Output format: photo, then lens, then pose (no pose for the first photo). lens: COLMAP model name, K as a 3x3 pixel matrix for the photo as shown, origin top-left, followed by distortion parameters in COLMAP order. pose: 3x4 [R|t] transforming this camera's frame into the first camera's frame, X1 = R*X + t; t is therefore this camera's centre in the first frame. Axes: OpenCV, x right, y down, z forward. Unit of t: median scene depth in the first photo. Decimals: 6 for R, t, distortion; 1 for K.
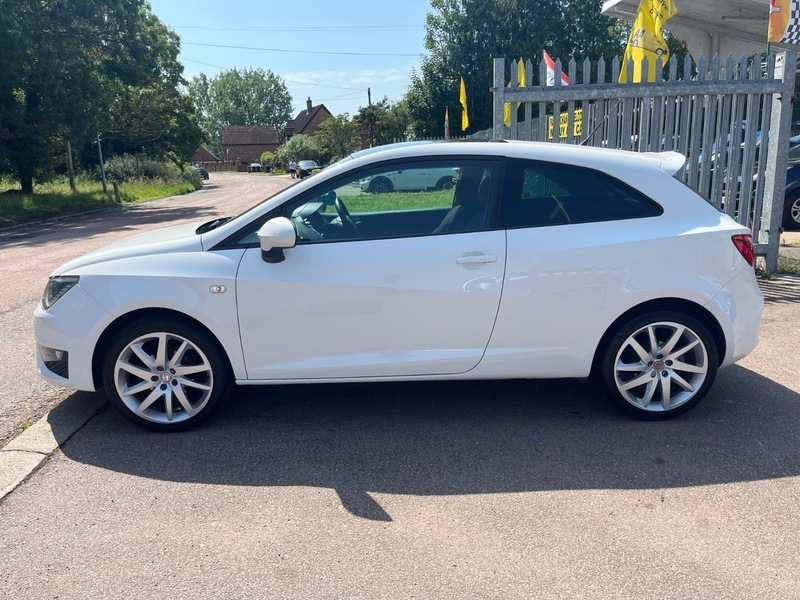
lens RADIAL K [[606.8, 0, 396.0], [0, 606.8, 297.7], [0, 0, 1]] dist [0.058851, -0.085349]
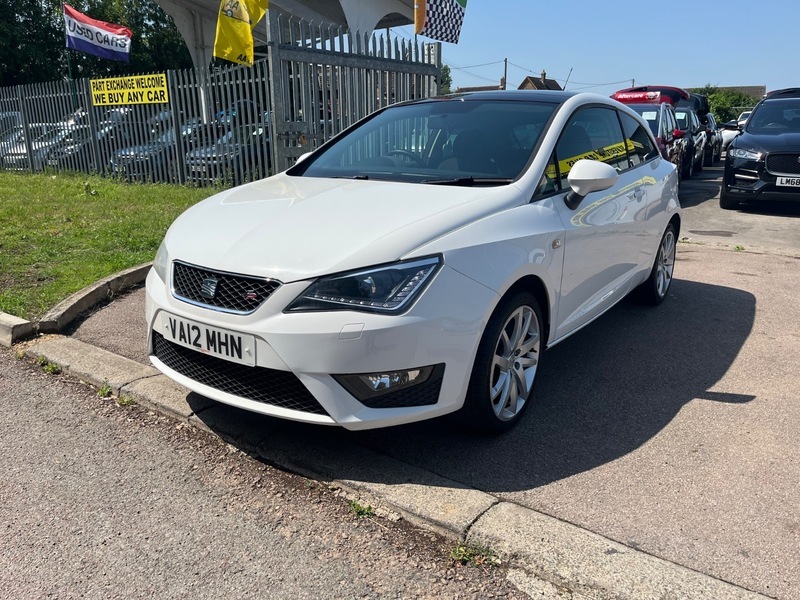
lens RADIAL K [[606.8, 0, 396.2], [0, 606.8, 303.5], [0, 0, 1]] dist [0.058851, -0.085349]
pose [[0.609736, -0.193593, 0.768598, -1.096397], [0.161752, 0.979697, 0.118445, -0.069689], [-0.775924, 0.052102, 0.628671, 0.610813]]
